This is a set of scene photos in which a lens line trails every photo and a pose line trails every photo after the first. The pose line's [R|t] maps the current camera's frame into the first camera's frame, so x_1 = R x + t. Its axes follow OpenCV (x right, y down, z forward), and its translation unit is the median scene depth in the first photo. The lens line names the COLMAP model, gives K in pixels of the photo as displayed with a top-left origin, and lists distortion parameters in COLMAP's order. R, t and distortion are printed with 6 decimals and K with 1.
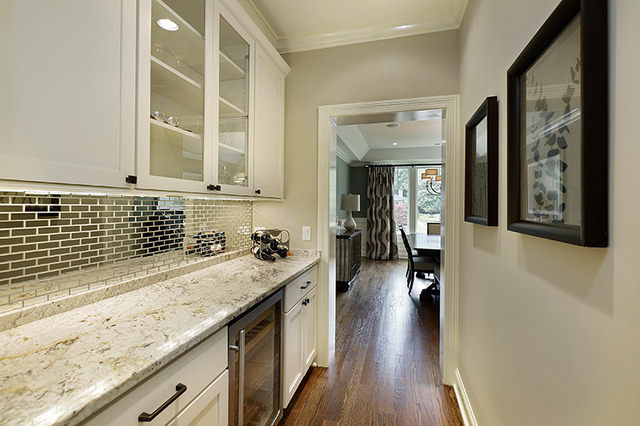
lens RADIAL K [[296.9, 0, 320.0], [0, 296.9, 209.3], [0, 0, 1]] dist [0.003311, -0.000136]
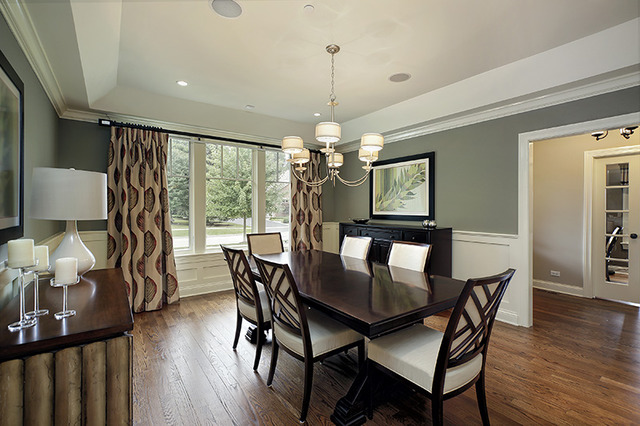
lens RADIAL K [[296.9, 0, 321.2], [0, 296.9, 210.7], [0, 0, 1]] dist [0.003311, -0.000136]
pose [[0.625630, -0.018083, 0.779910, -0.000435], [0.014720, 0.999827, 0.011374, -0.004083], [-0.779981, 0.004364, 0.625788, 0.439905]]
